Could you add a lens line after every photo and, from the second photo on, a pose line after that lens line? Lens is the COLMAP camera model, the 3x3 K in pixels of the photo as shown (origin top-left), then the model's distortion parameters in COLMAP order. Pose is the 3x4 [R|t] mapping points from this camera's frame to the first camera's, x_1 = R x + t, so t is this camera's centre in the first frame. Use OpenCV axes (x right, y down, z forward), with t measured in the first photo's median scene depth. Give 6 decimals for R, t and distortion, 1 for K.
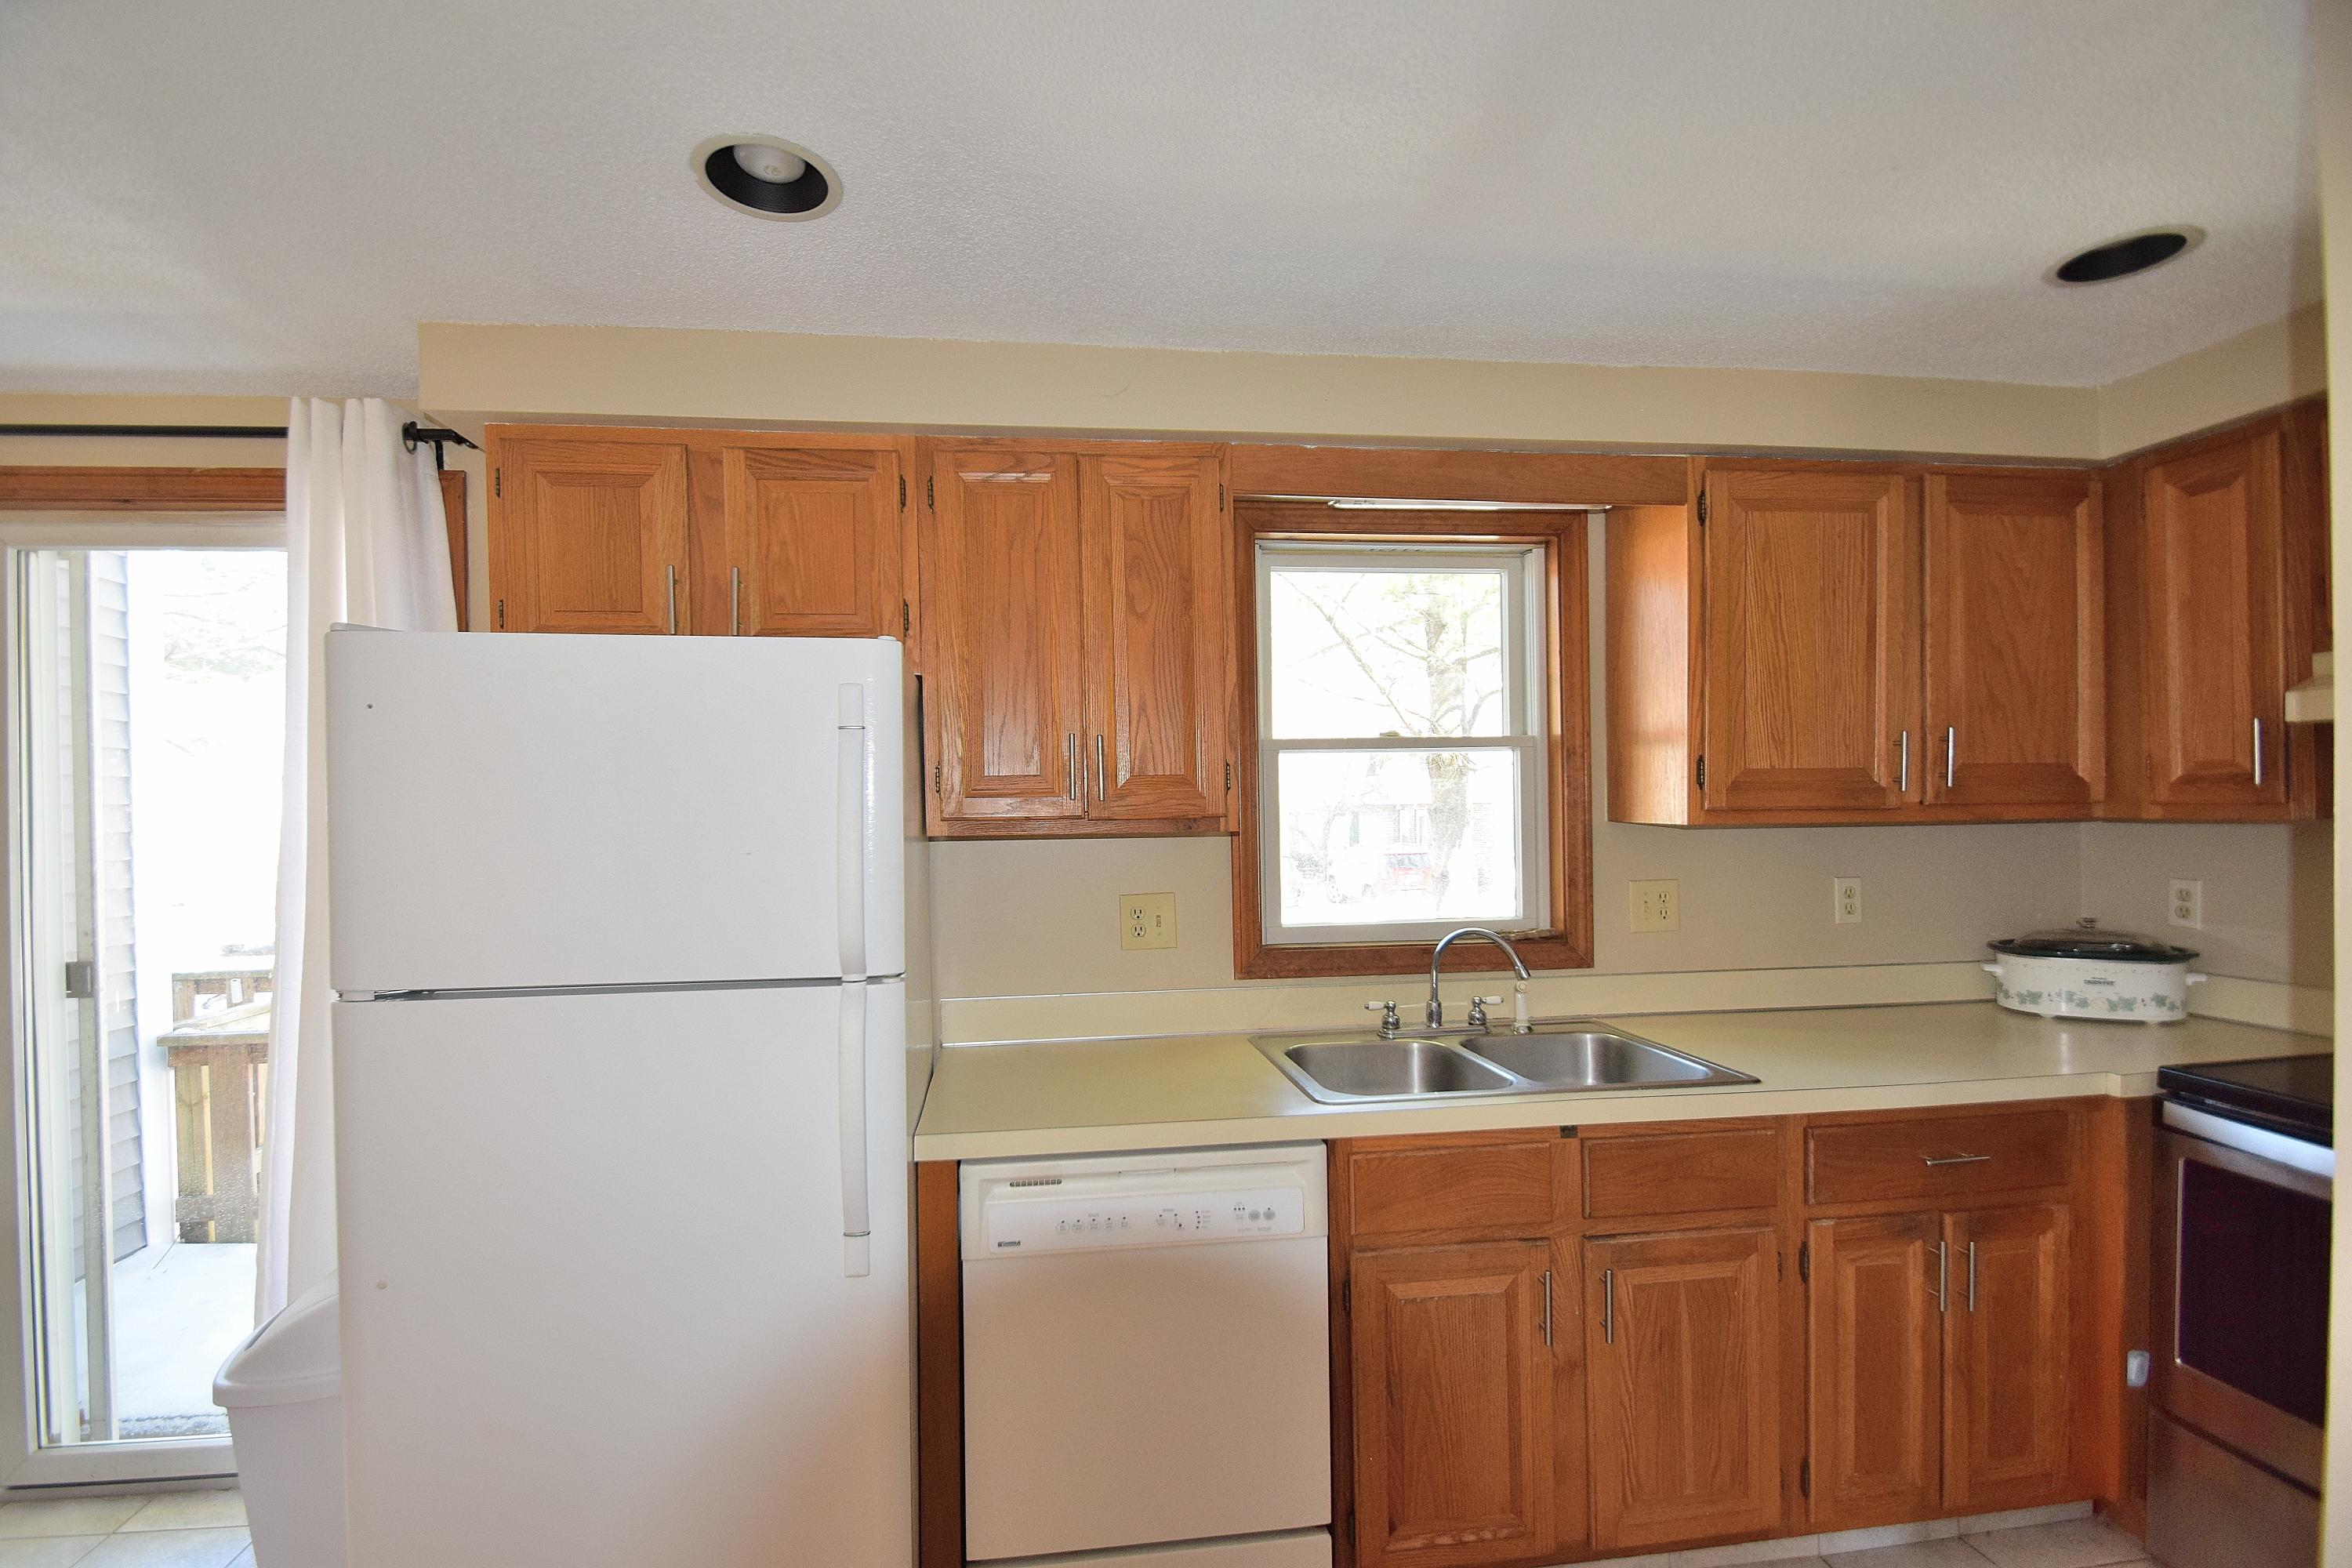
lens RADIAL K [[1029.3, 0, 1138.8], [0, 1029.3, 818.9], [0, 0, 1]] dist [0.014620, -0.016312]
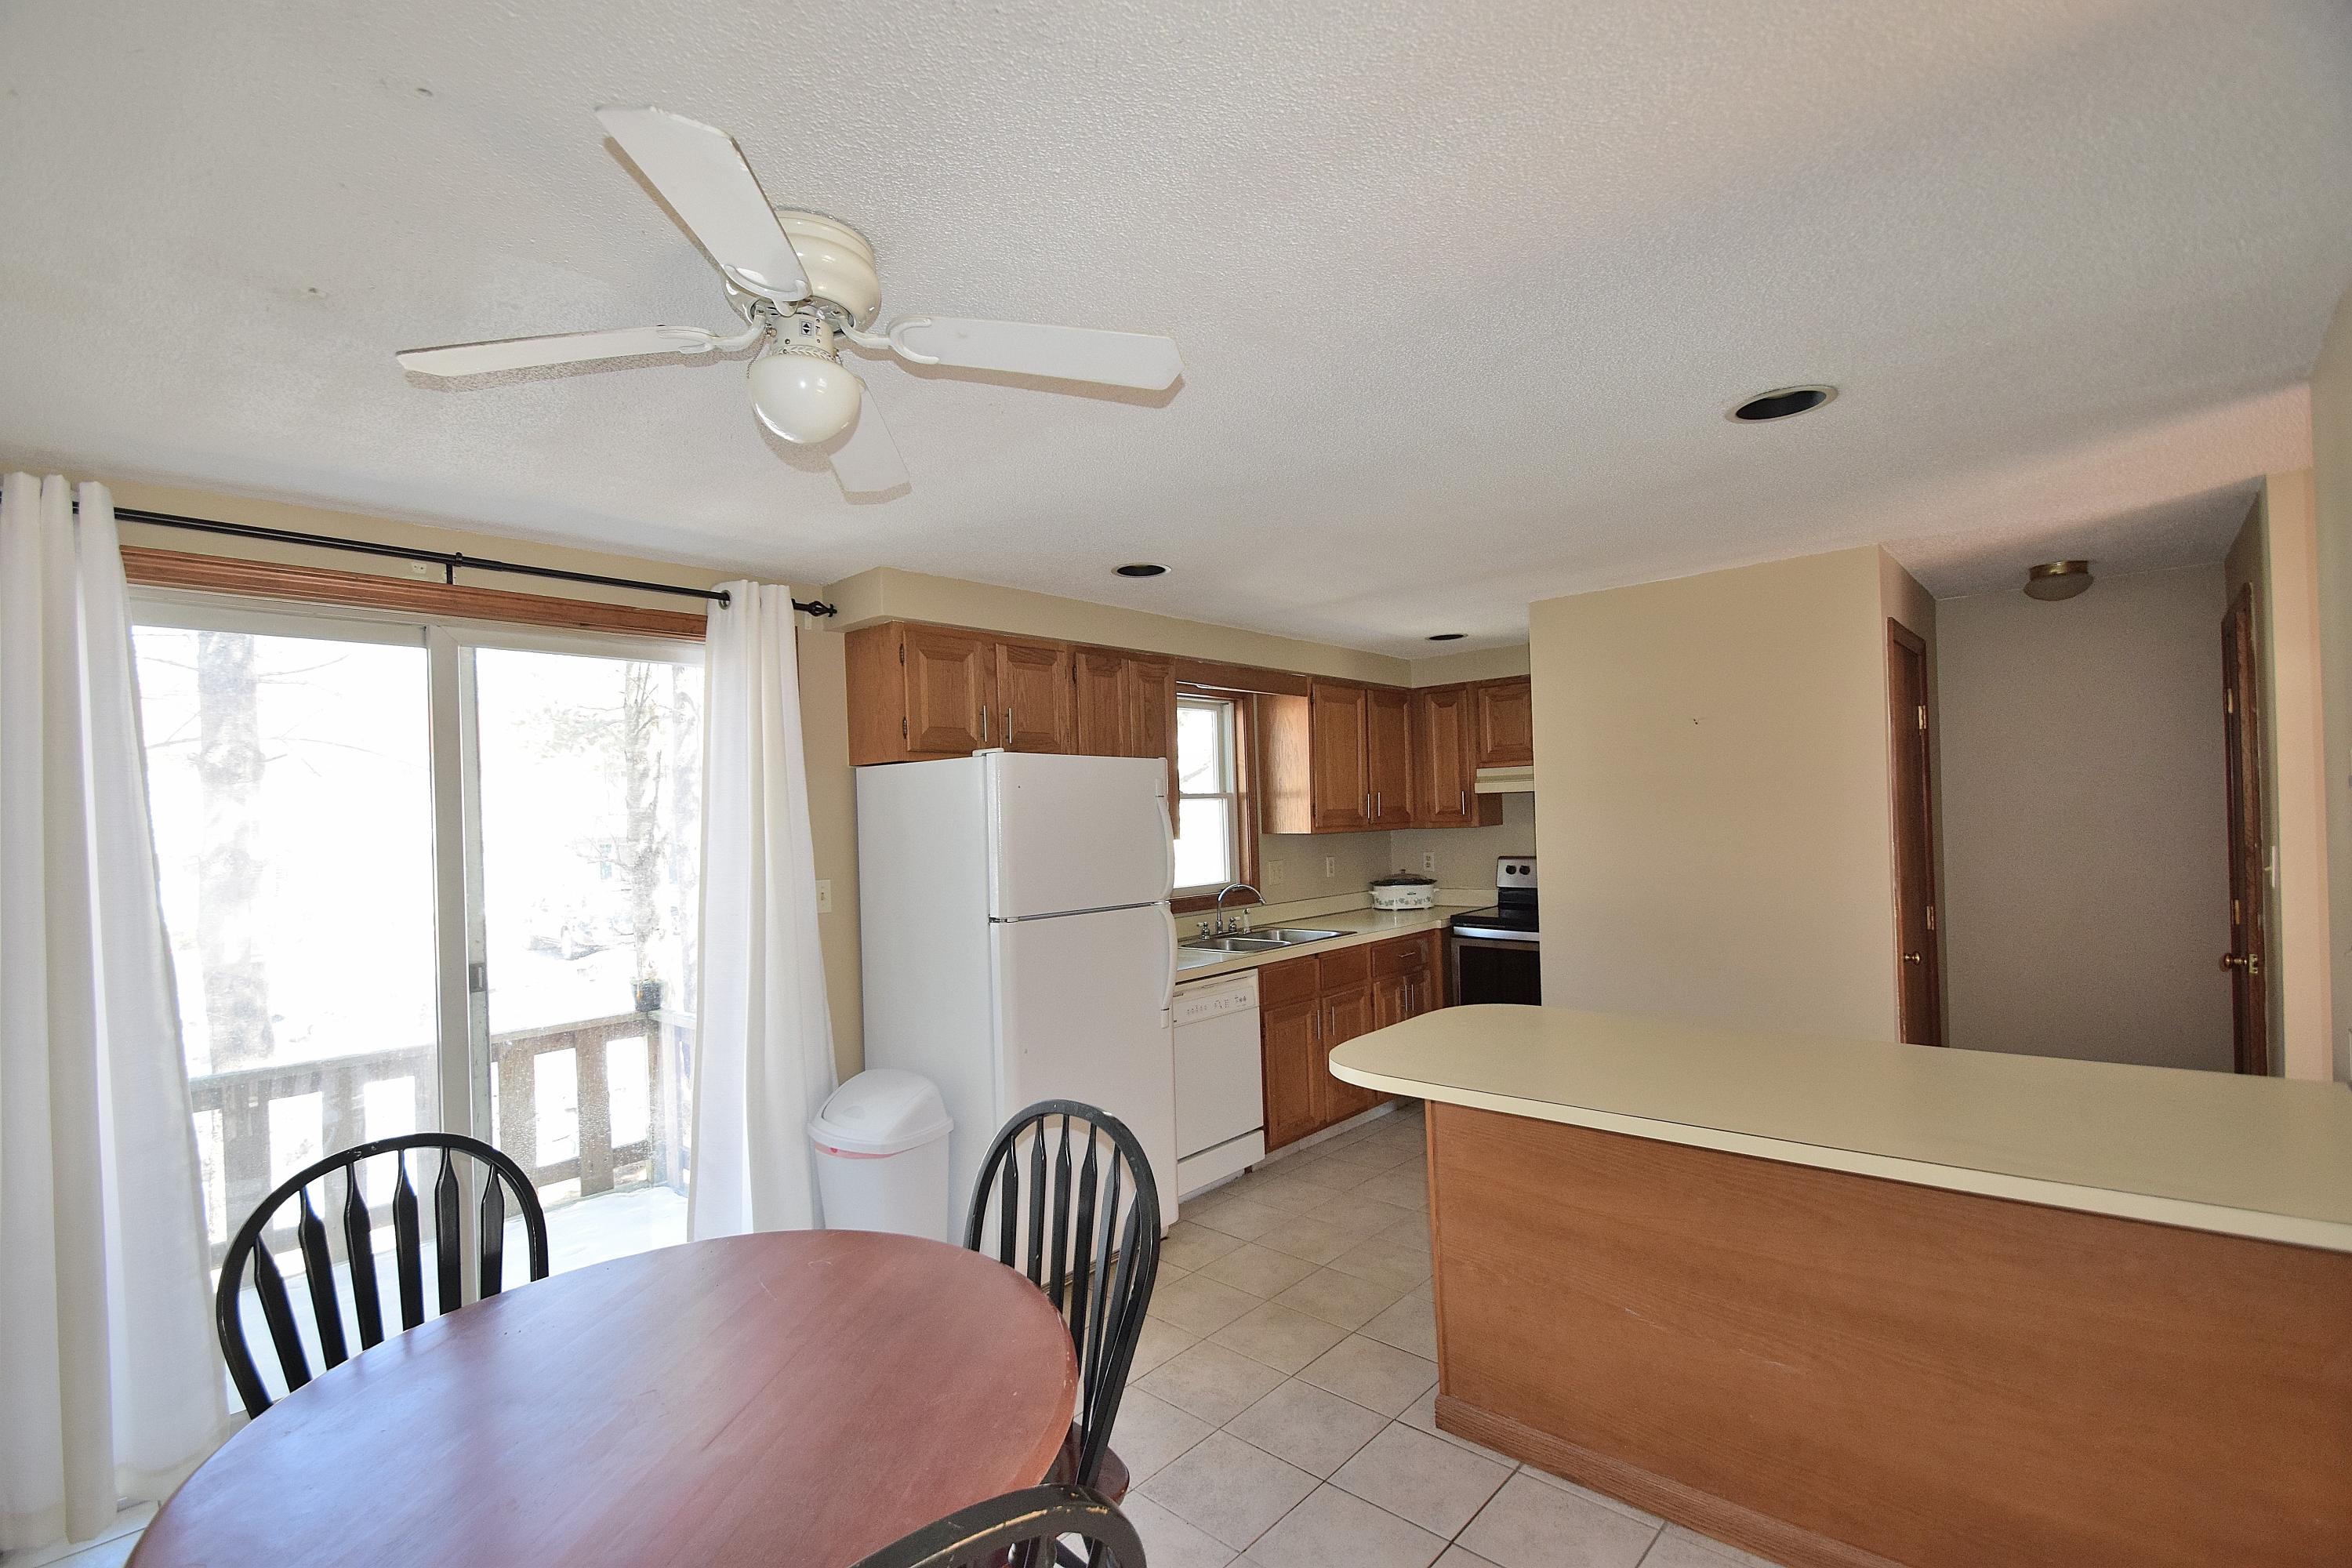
lens RADIAL K [[1029.3, 0, 1138.8], [0, 1029.3, 818.9], [0, 0, 1]] dist [0.014620, -0.016312]
pose [[0.770754, -0.009768, 0.637058, -1.269151], [0.026794, 0.999495, -0.017092, 0.002429], [-0.636569, 0.030243, 0.770627, -0.556373]]
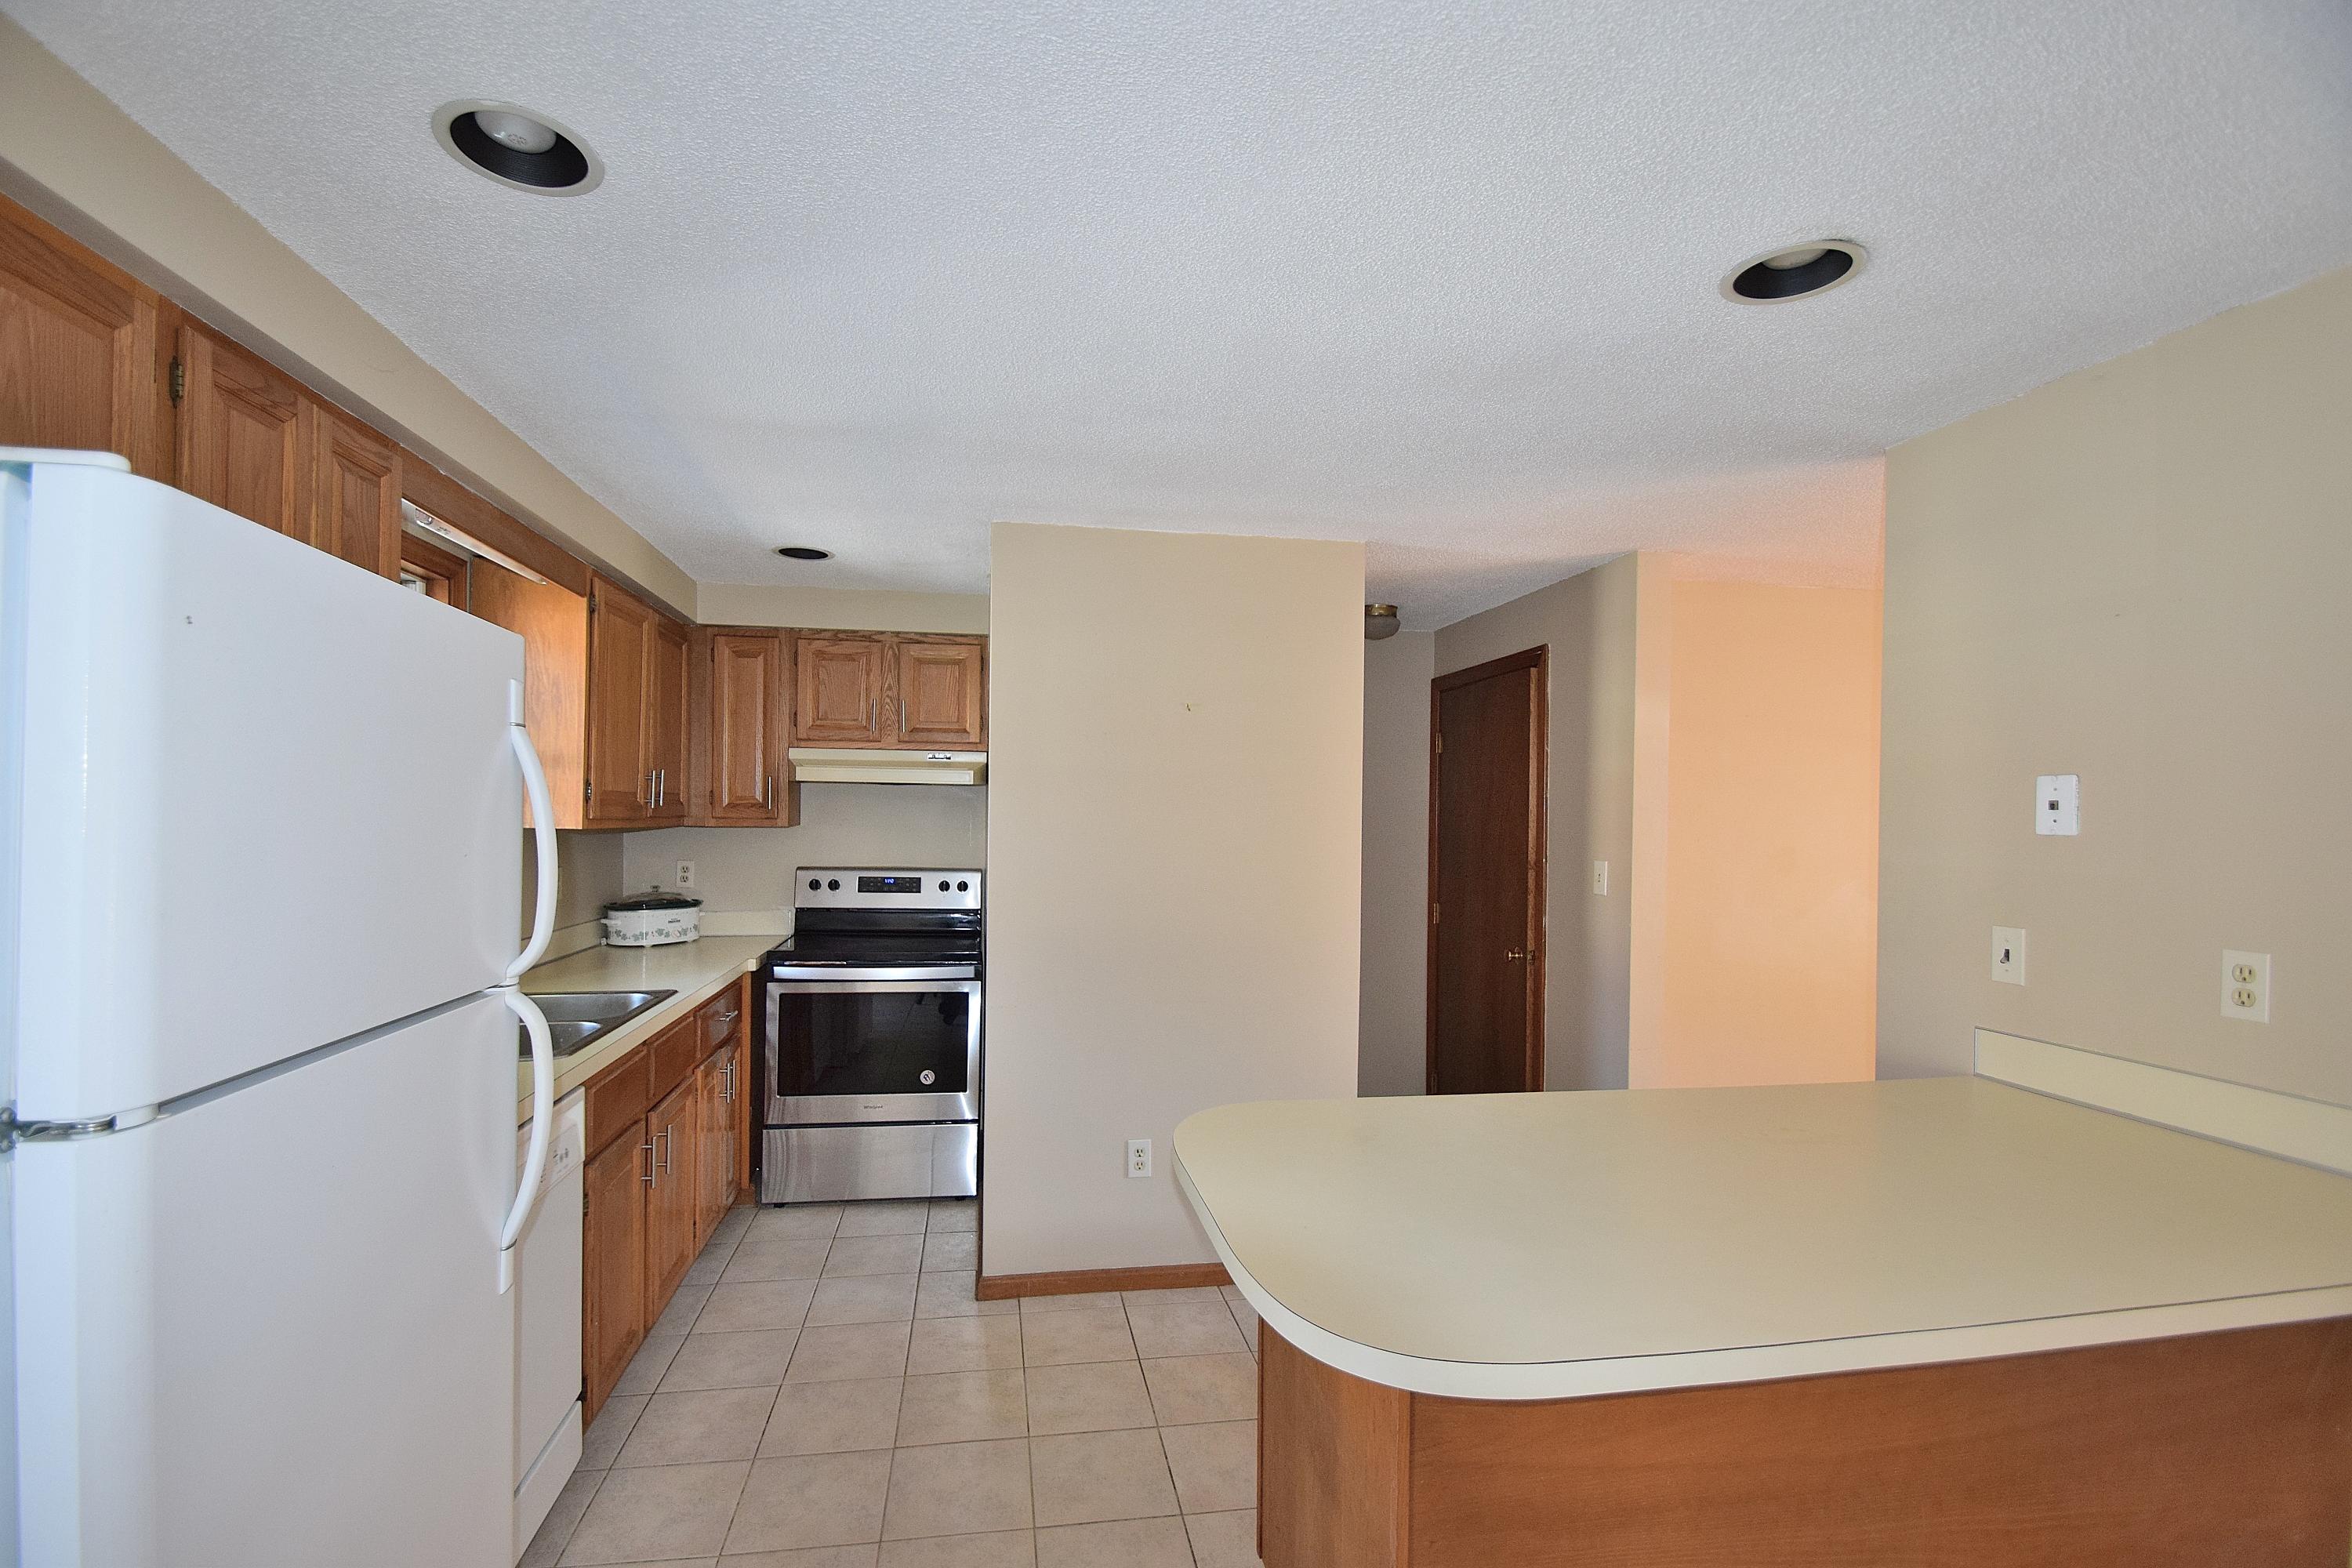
lens RADIAL K [[1029.3, 0, 1138.8], [0, 1029.3, 818.9], [0, 0, 1]] dist [0.014620, -0.016312]
pose [[-0.032450, 0.011720, 0.999405, -0.884964], [-0.000215, 0.999931, -0.011734, 0.008717], [-0.999473, -0.000596, -0.032445, 0.304658]]
